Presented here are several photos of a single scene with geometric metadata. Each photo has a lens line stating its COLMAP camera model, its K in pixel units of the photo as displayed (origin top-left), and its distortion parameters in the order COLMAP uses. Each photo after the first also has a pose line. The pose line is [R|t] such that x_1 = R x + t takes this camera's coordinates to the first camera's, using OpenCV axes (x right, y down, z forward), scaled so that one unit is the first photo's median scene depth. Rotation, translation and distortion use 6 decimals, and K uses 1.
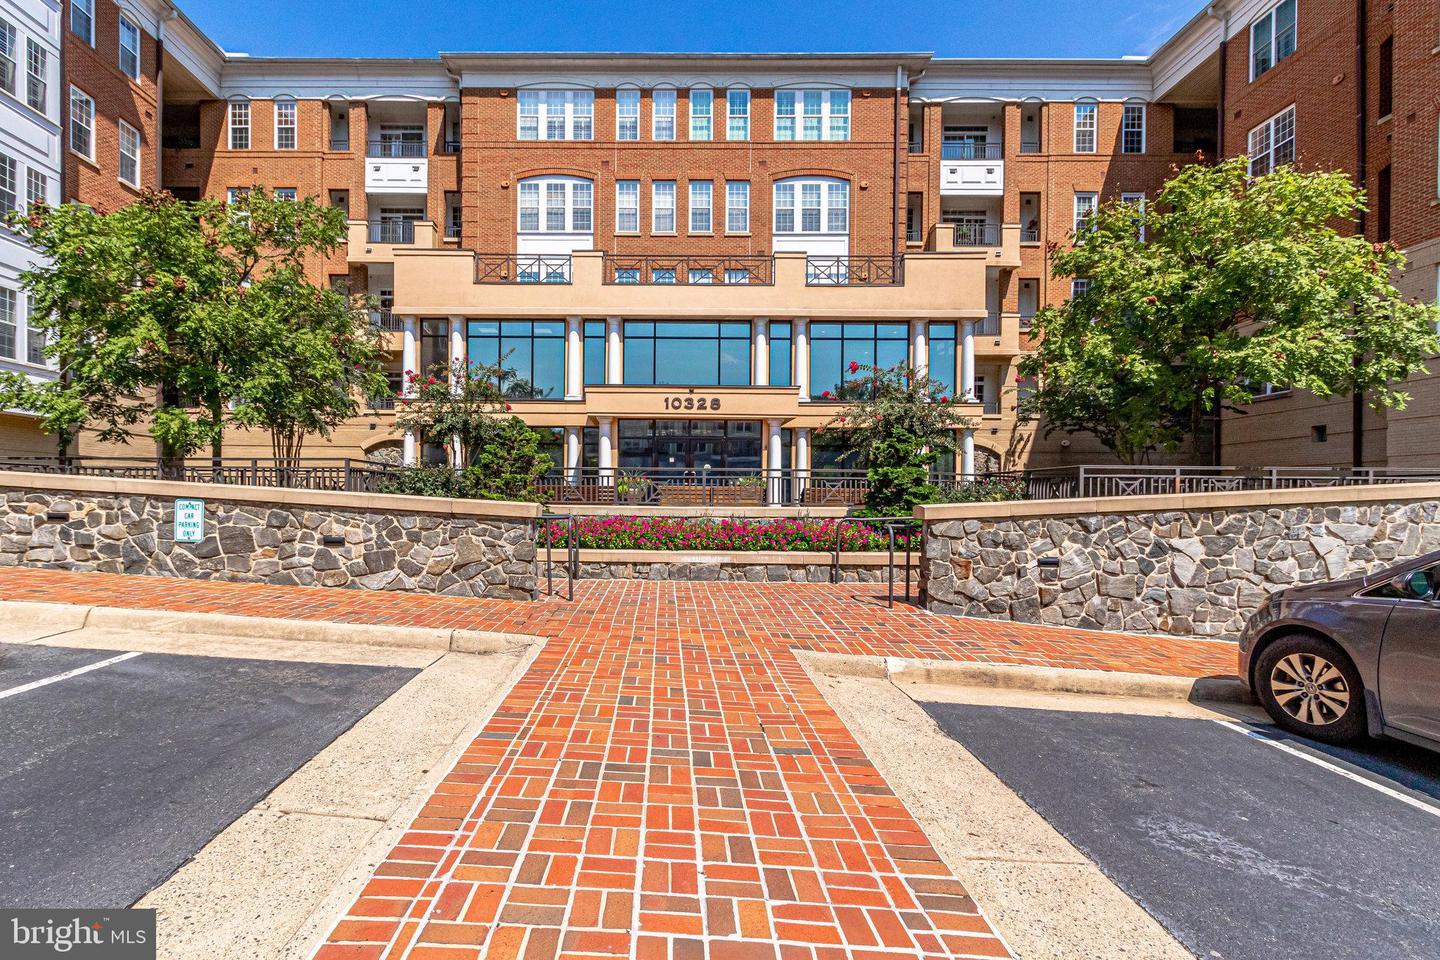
lens RADIAL K [[680.7, 0, 652.6], [0, 680.7, 504.3], [0, 0, 1]] dist [0.004361, -0.002851]
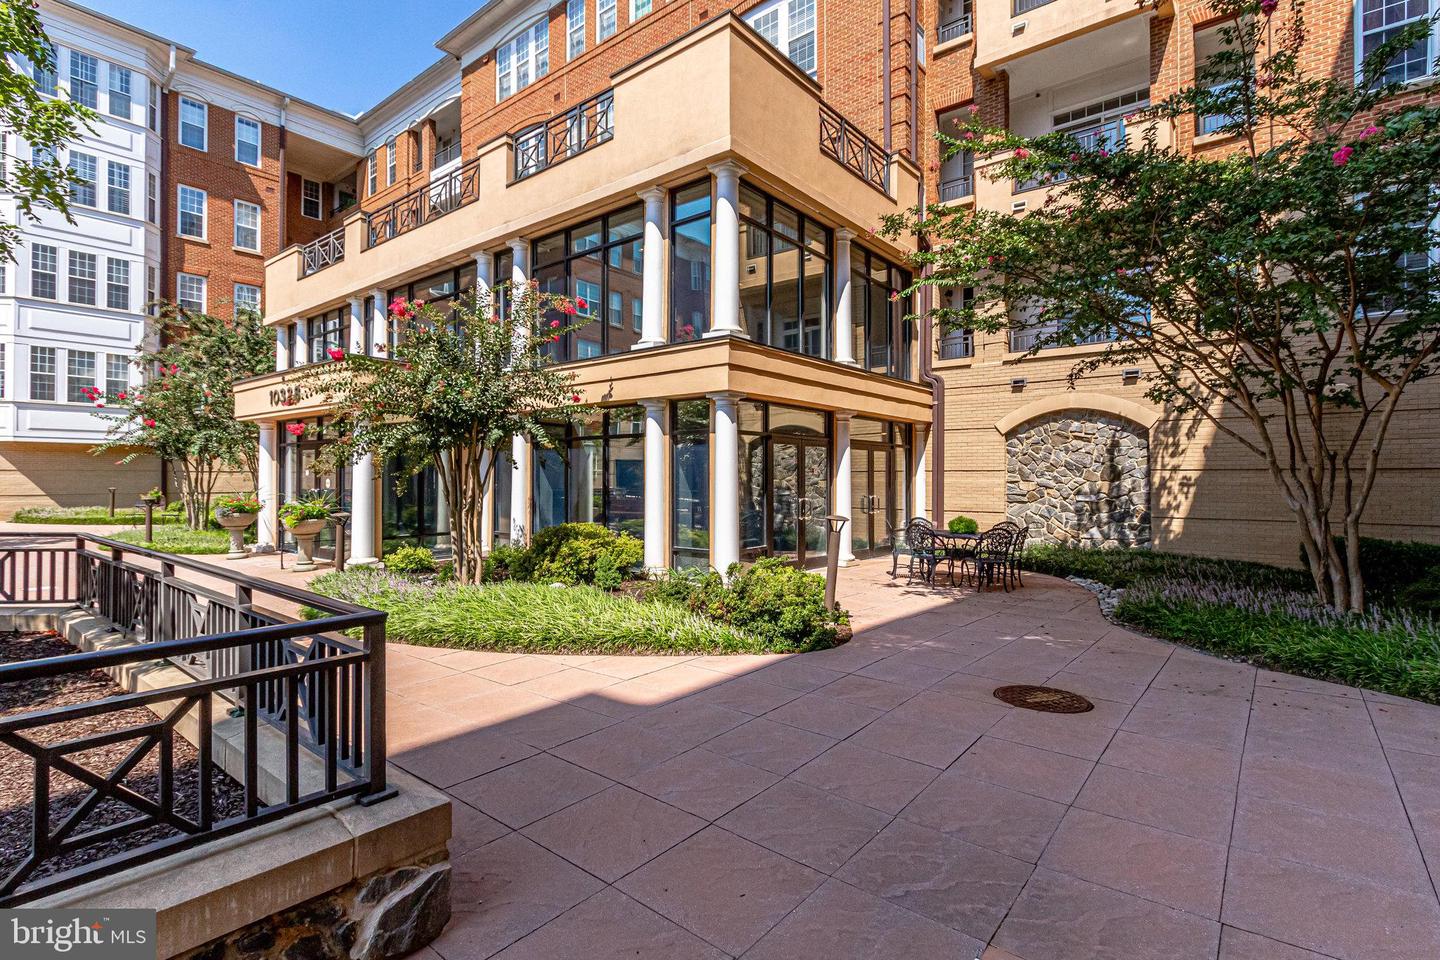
lens RADIAL K [[680.7, 0, 719.9], [0, 680.7, 475.6], [0, 0, 1]] dist [0.004361, -0.002851]
pose [[0.785259, -0.007044, -0.619128, 0.601233], [0.000565, 0.999943, -0.010659, -0.038863], [0.619167, 0.008020, 0.785218, 0.497373]]
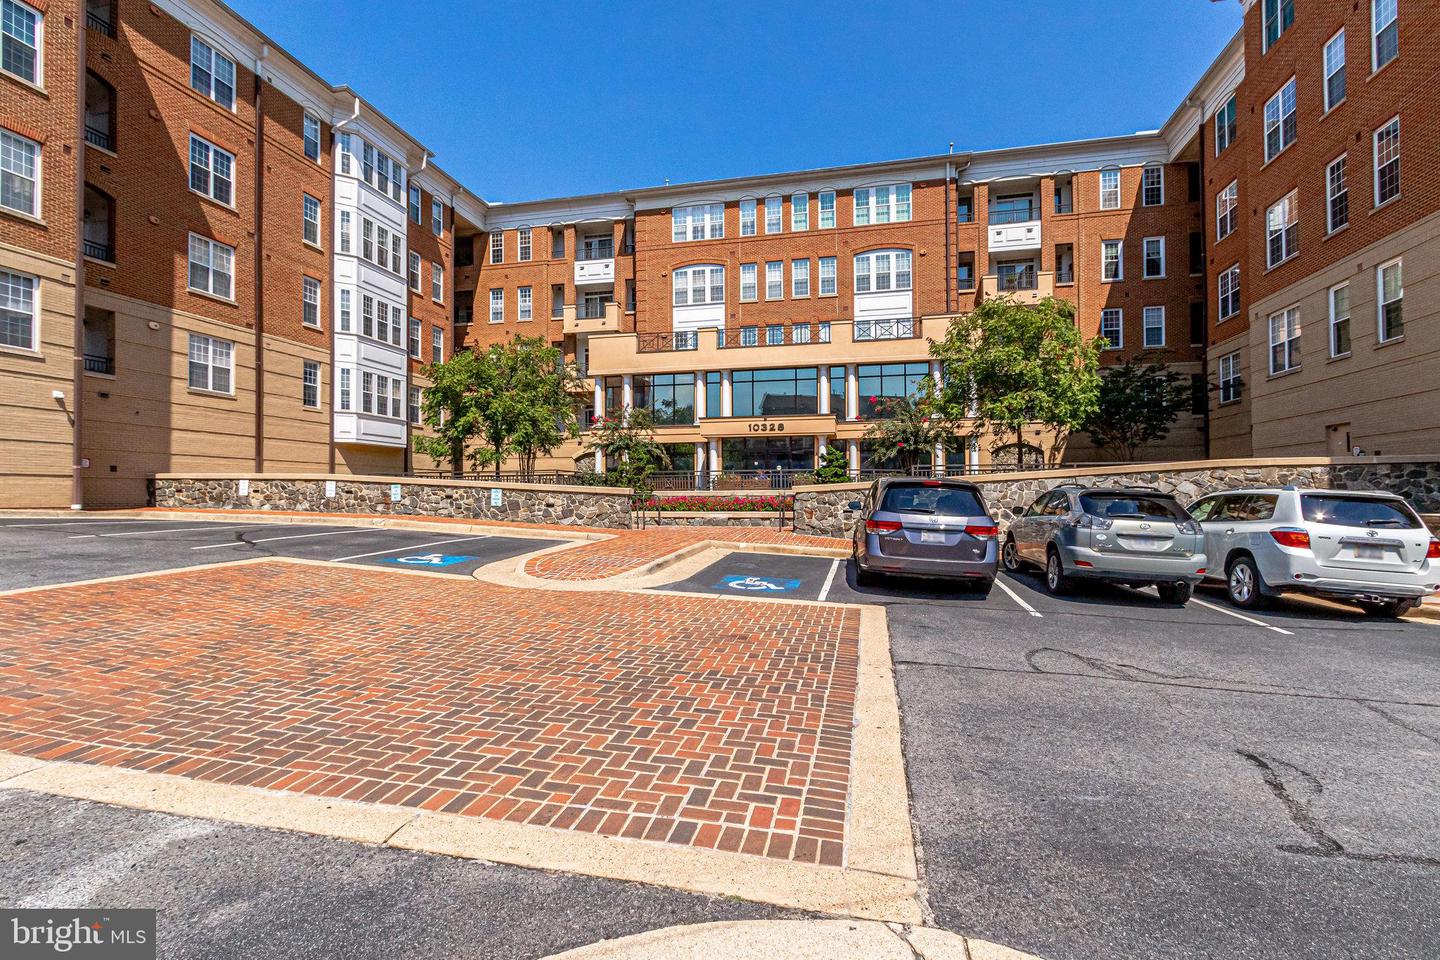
lens RADIAL K [[680.7, 0, 718.0], [0, 680.7, 472.3], [0, 0, 1]] dist [0.004361, -0.002851]
pose [[0.978139, -0.020792, -0.206908, 0.188821], [0.012252, 0.999023, -0.042471, 0.014400], [0.207589, 0.039008, 0.977438, -0.380733]]
